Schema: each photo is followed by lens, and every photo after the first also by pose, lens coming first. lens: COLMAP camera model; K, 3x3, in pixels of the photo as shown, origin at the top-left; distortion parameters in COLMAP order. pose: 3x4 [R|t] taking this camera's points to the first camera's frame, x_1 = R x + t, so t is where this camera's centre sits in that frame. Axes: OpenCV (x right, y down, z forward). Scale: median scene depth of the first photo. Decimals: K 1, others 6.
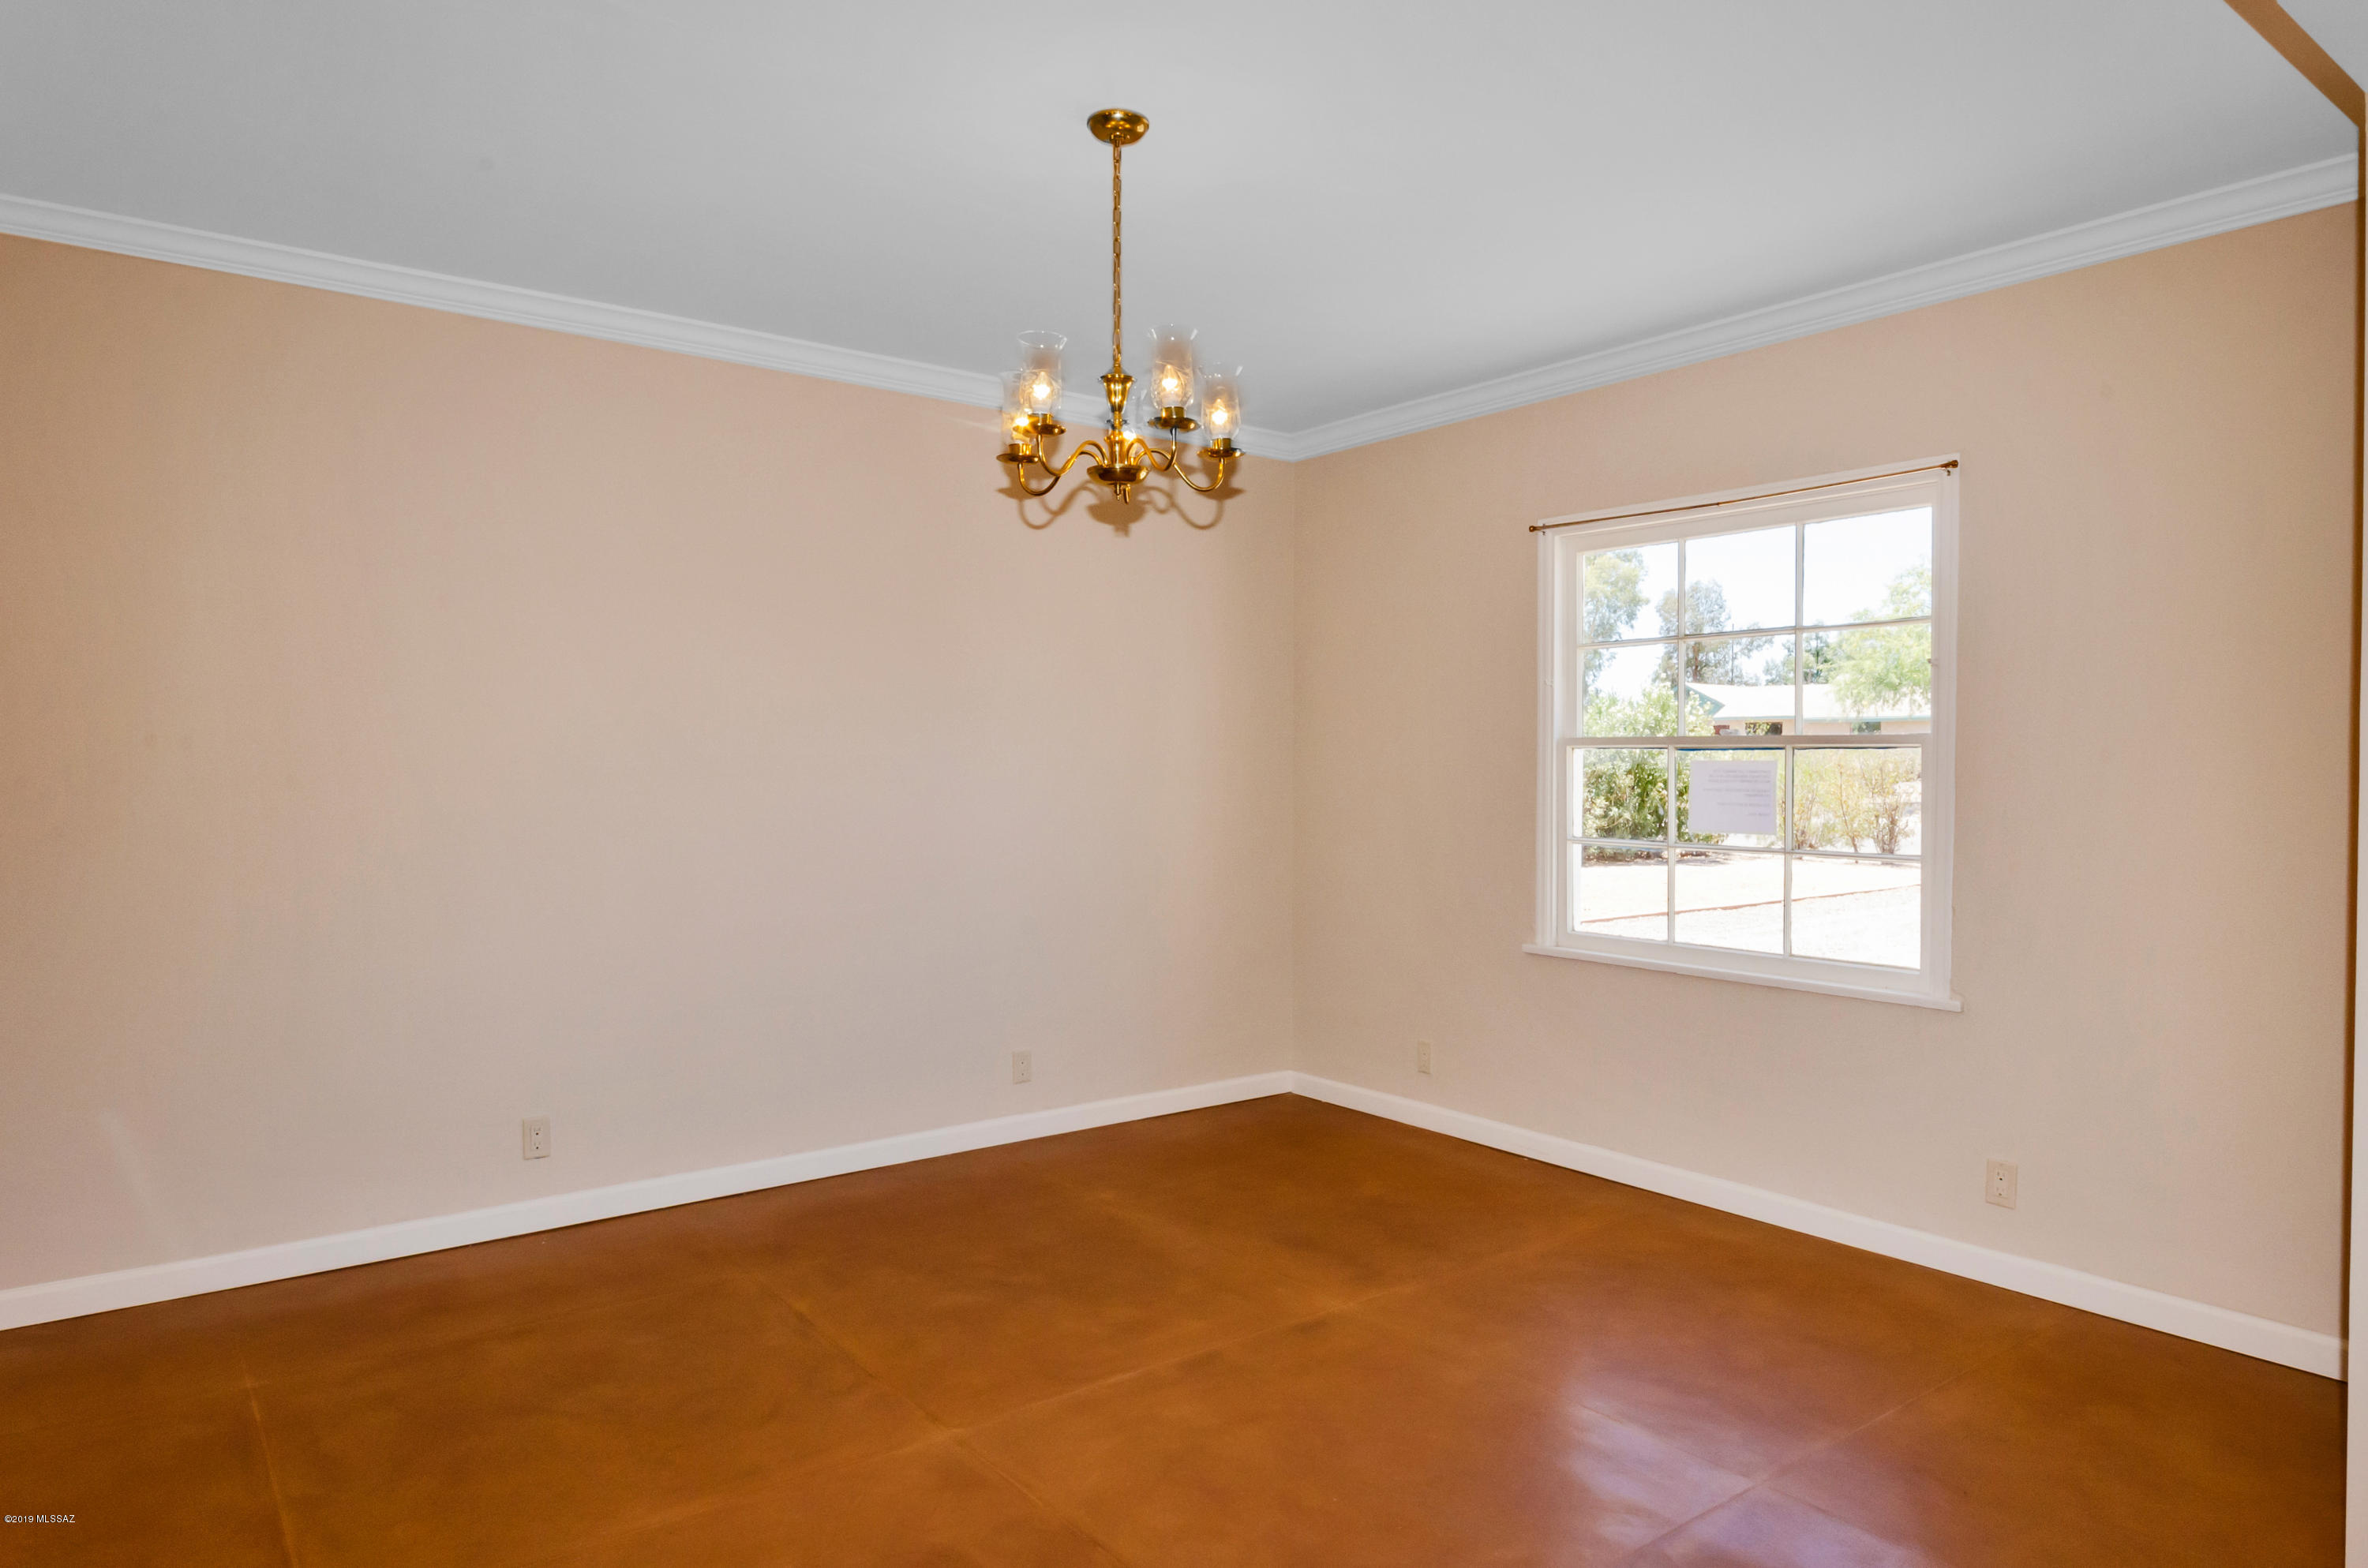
lens RADIAL K [[1434.9, 0, 1184.3], [0, 1434.9, 781.6], [0, 0, 1]] dist [0.000053, -0.000009]
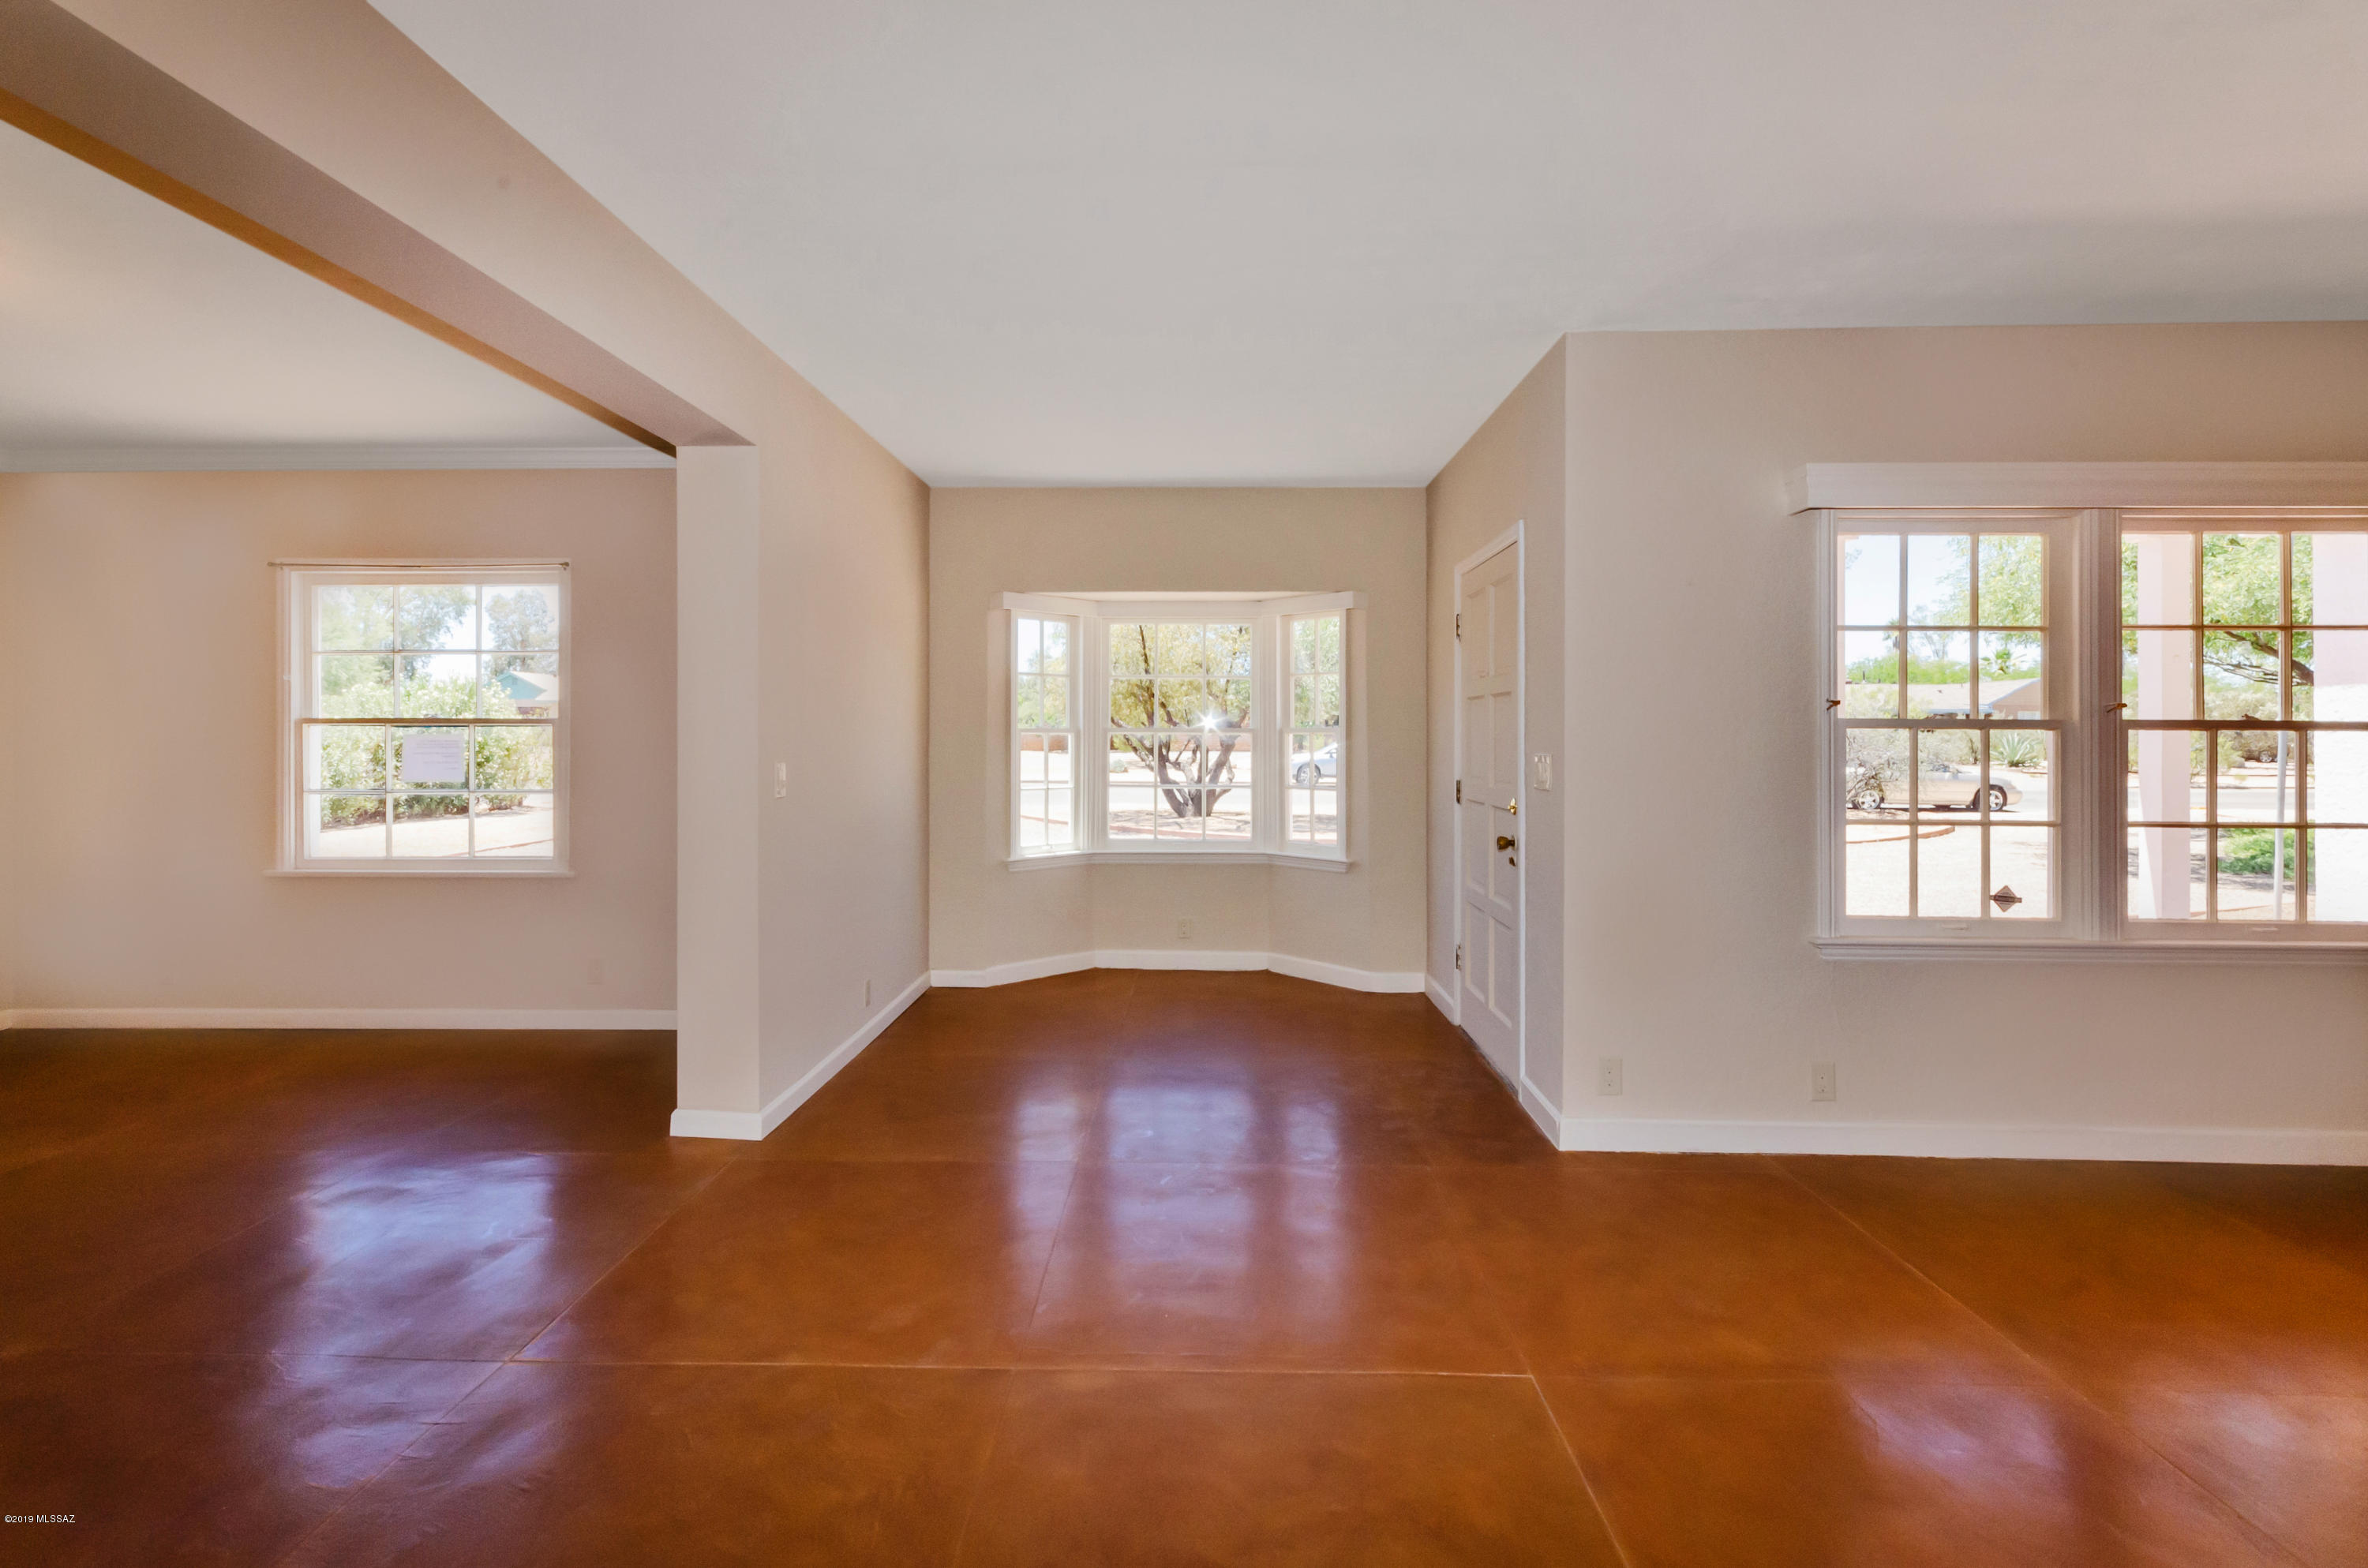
lens RADIAL K [[1069.2, 0, 1182.6], [0, 1069.2, 738.0], [0, 0, 1]] dist [-0.000726, -0.000131]
pose [[0.628525, -0.002667, 0.777785, -0.003693], [0.011882, 0.999910, -0.006173, 0.005579], [-0.777698, 0.013122, 0.628501, -0.314680]]
